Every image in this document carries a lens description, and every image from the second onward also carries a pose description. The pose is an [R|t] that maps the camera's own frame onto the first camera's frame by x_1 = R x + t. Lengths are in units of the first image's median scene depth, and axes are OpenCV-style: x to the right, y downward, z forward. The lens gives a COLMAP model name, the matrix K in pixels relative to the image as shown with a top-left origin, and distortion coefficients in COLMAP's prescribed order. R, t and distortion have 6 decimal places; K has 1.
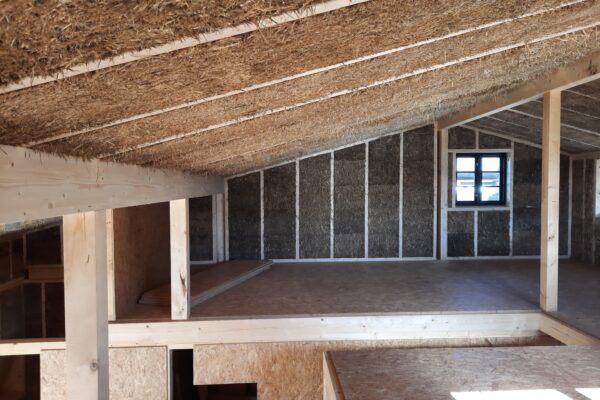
lens RADIAL K [[433.3, 0, 299.5], [0, 433.3, 199.5], [0, 0, 1]] dist [0.038928, -0.015155]
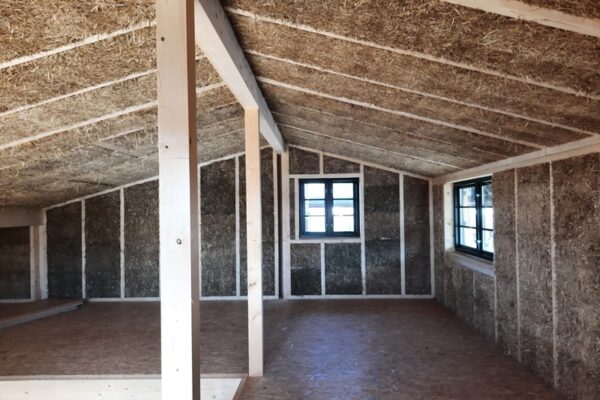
lens RADIAL K [[433.3, 0, 300.5], [0, 433.3, 200.6], [0, 0, 1]] dist [0.038928, -0.015155]
pose [[0.997124, -0.008731, -0.075276, 0.428689], [0.004745, 0.998585, -0.052968, -0.014068], [0.075632, 0.052459, 0.995755, 0.114247]]
